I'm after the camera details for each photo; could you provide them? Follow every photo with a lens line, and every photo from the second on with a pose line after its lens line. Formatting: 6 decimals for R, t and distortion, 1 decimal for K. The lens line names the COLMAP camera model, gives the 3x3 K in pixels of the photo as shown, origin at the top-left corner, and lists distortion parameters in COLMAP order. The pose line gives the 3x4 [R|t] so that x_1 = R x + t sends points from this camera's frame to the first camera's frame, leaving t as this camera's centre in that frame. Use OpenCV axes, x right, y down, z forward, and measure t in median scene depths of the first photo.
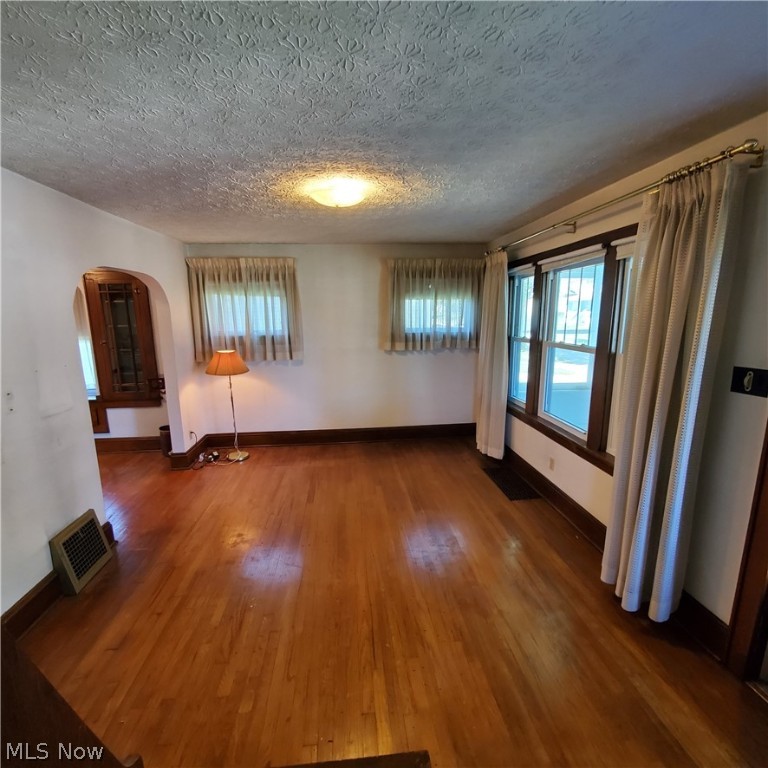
lens RADIAL K [[413.2, 0, 384.5], [0, 413.2, 395.9], [0, 0, 1]] dist [0.000741, 0.000236]
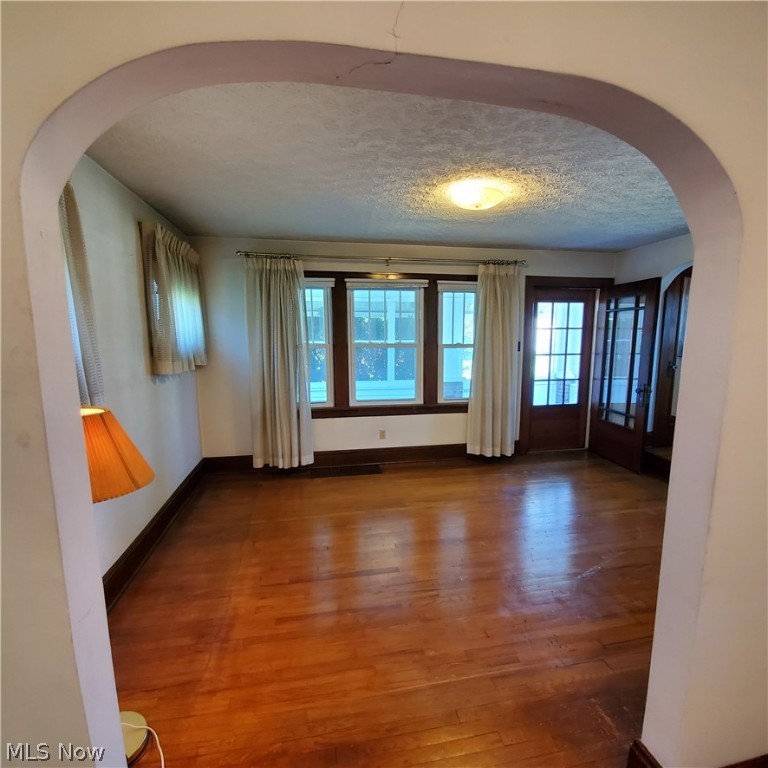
lens RADIAL K [[413.2, 0, 384.5], [0, 413.2, 395.9], [0, 0, 1]] dist [0.000741, 0.000236]
pose [[-0.098225, -0.134417, 0.986045, -1.123990], [0.205239, 0.966799, 0.152239, -0.195716], [-0.973770, 0.217329, -0.067377, 1.339716]]
